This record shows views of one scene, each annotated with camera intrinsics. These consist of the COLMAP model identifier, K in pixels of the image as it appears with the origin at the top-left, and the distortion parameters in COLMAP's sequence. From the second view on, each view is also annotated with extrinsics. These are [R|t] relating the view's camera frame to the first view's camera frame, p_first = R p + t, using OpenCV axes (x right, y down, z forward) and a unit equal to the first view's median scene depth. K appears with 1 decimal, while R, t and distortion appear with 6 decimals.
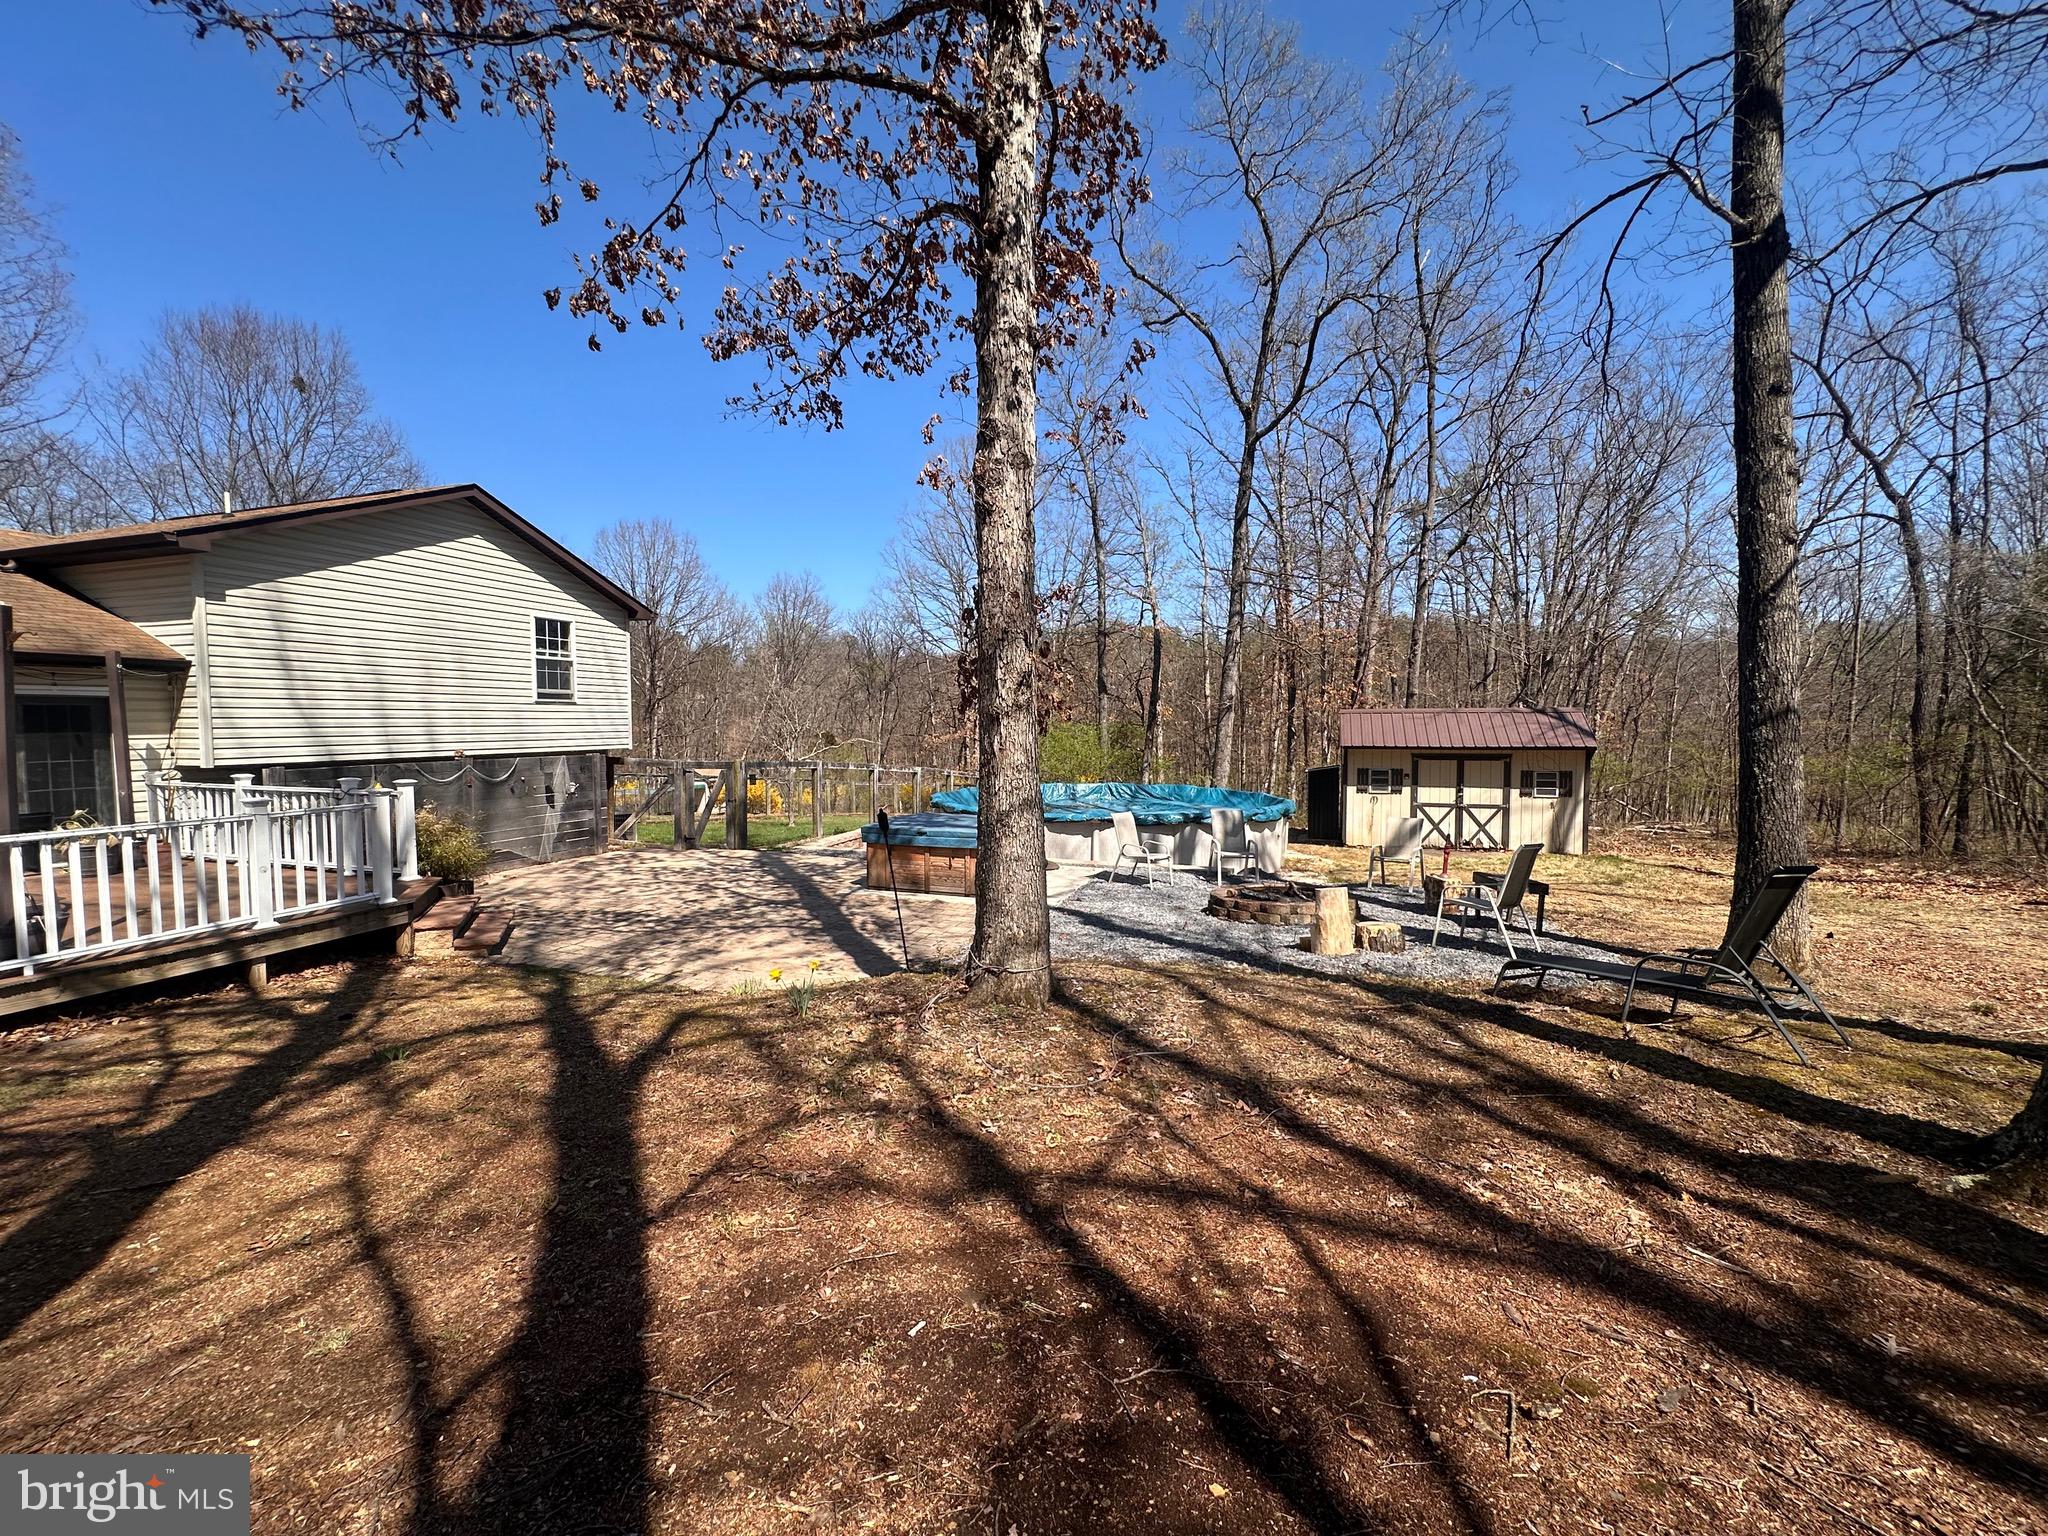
lens RADIAL K [[820.0, 0, 1010.7], [0, 820.0, 764.9], [0, 0, 1]] dist [-0.002366, 0.000025]
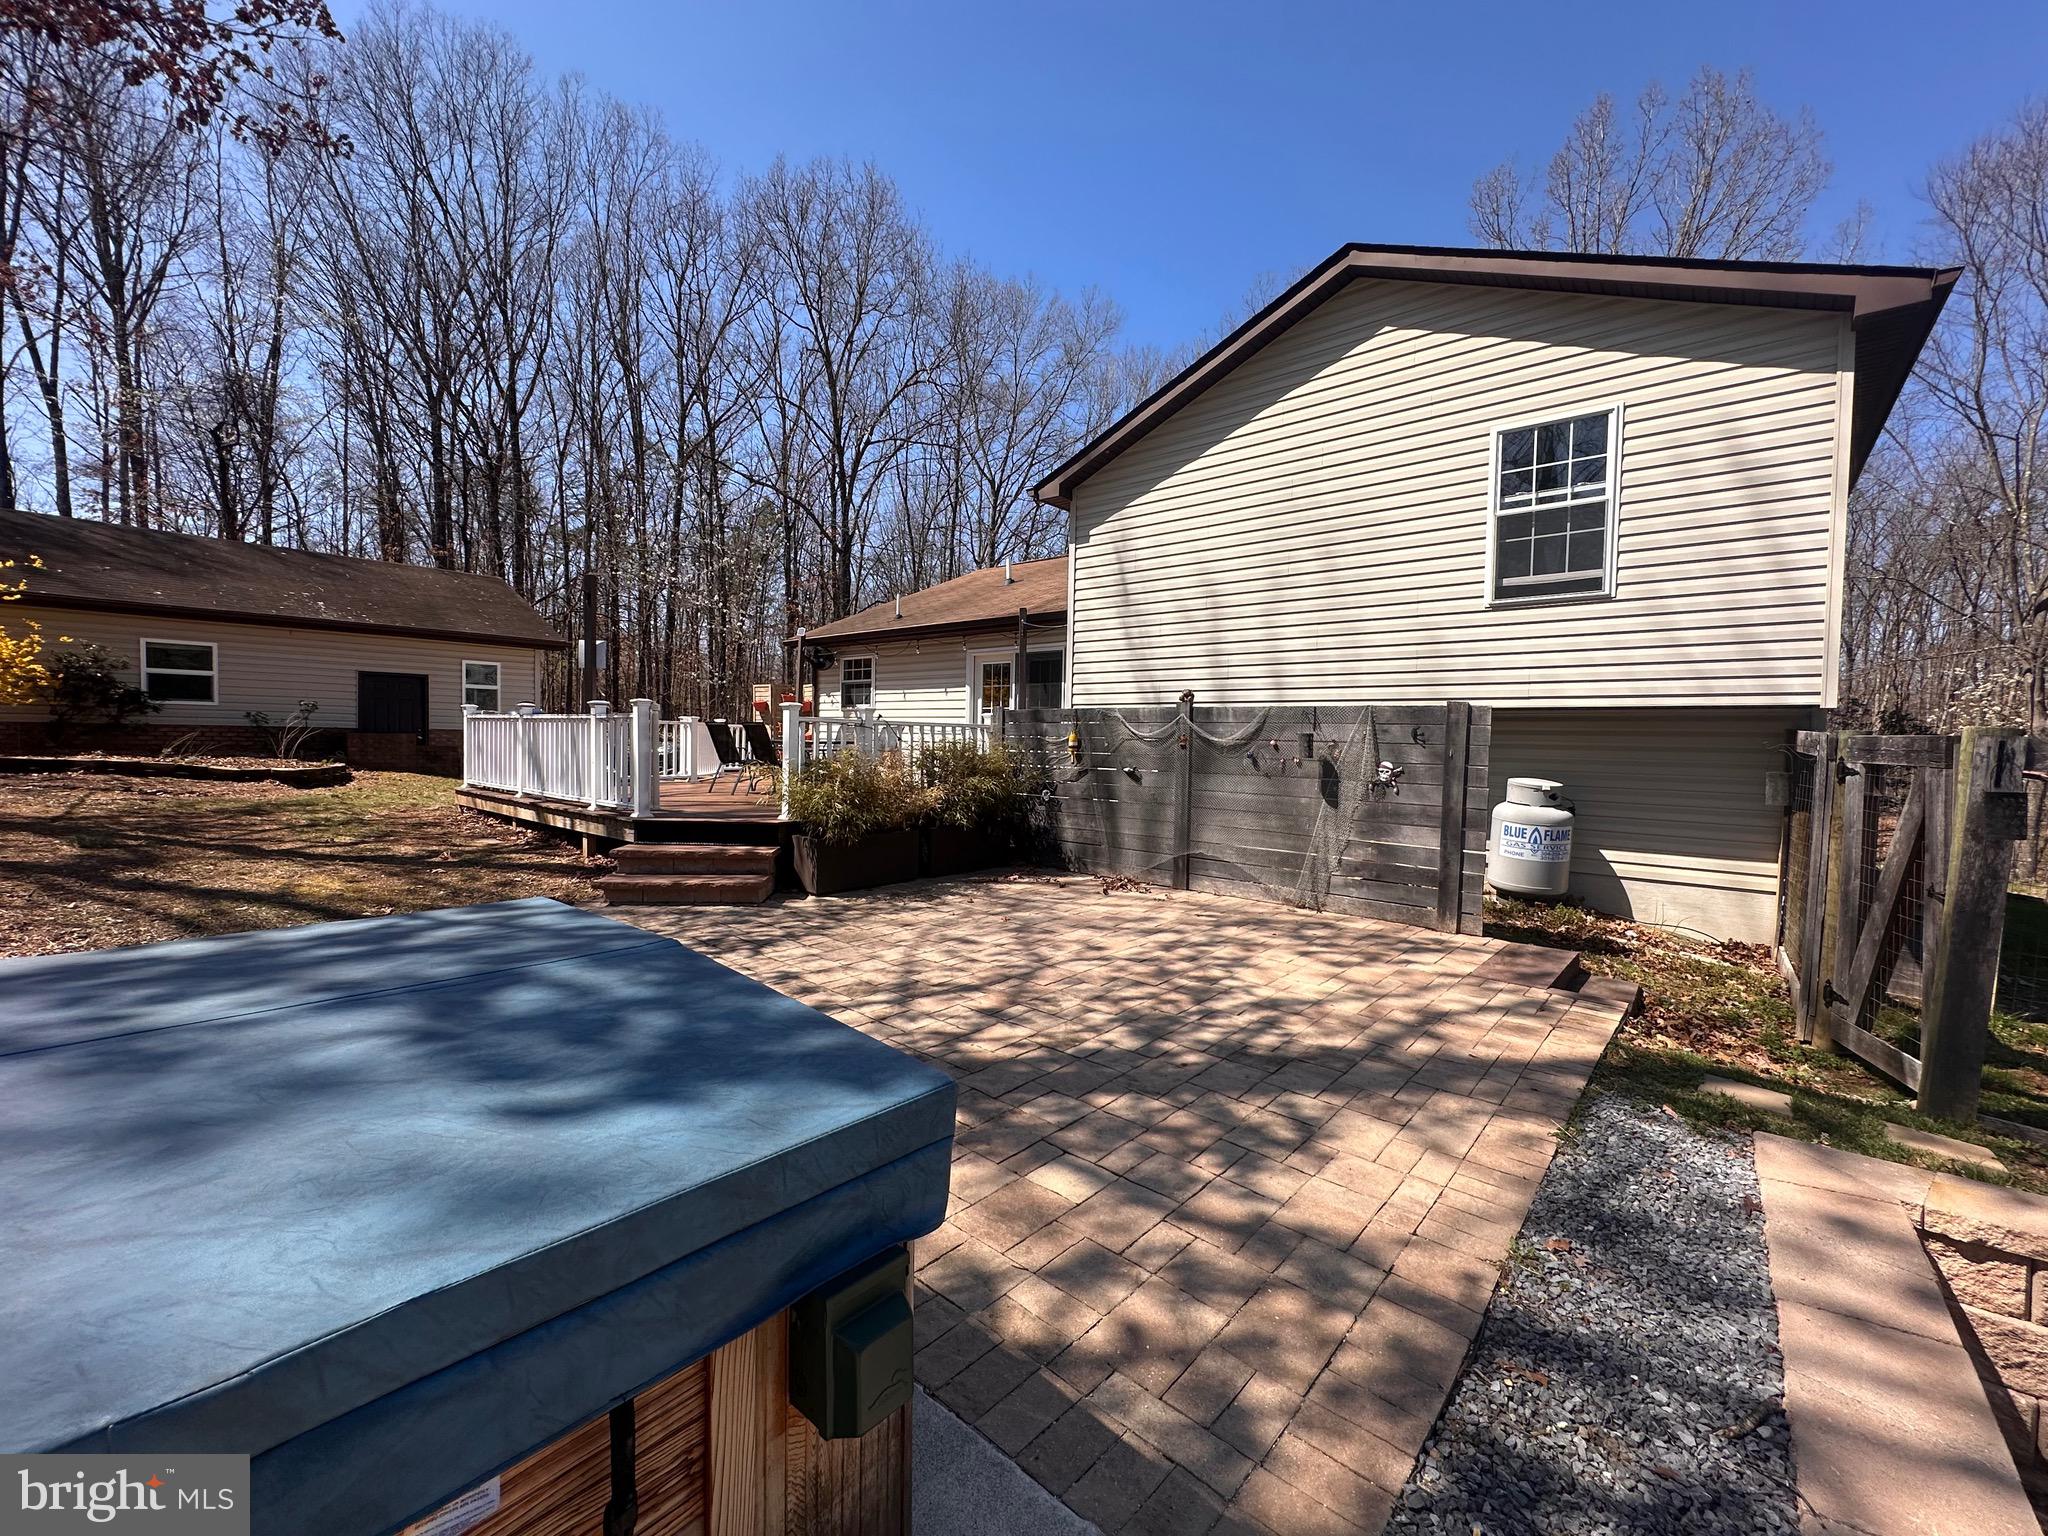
lens RADIAL K [[820.0, 0, 1021.3], [0, 820.0, 766.7], [0, 0, 1]] dist [-0.002366, 0.000025]
pose [[-0.360803, 0.025616, -0.932290, -0.013562], [-0.071135, 0.995955, 0.054895, 0.011988], [0.929925, 0.086125, -0.357521, 0.901317]]
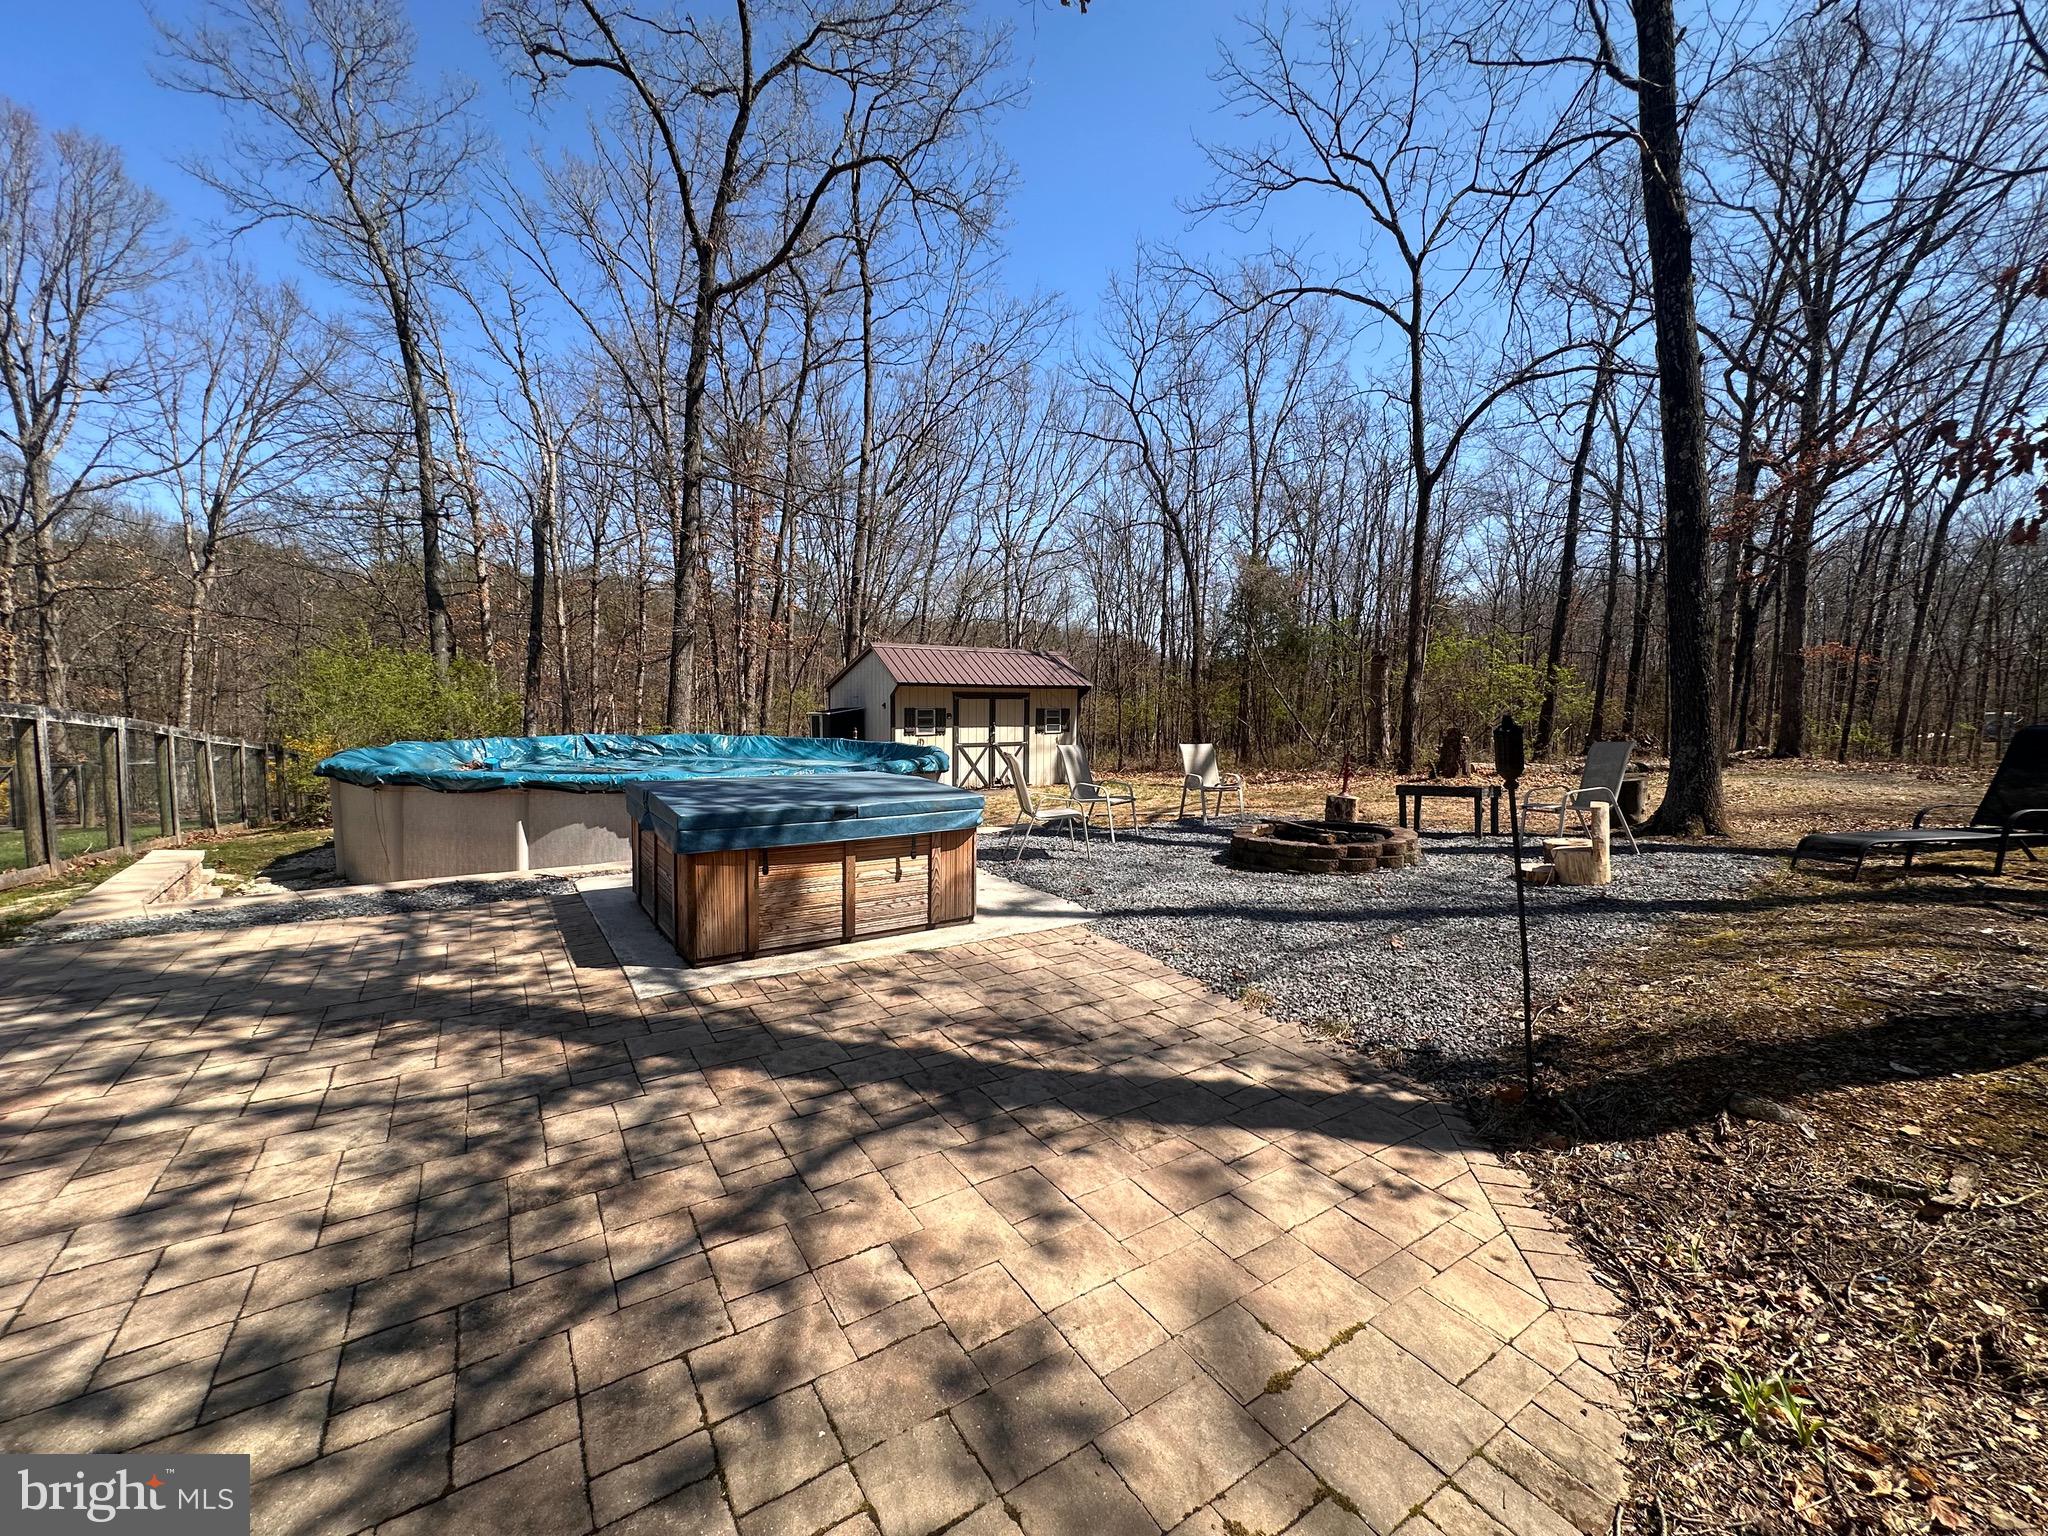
lens RADIAL K [[820.0, 0, 1025.0], [0, 820.0, 762.0], [0, 0, 1]] dist [-0.002366, 0.000025]
pose [[0.581240, -0.055983, 0.811804, -0.300758], [0.024919, 0.998387, 0.051008, 0.025898], [-0.813350, -0.009419, 0.581698, 0.482152]]
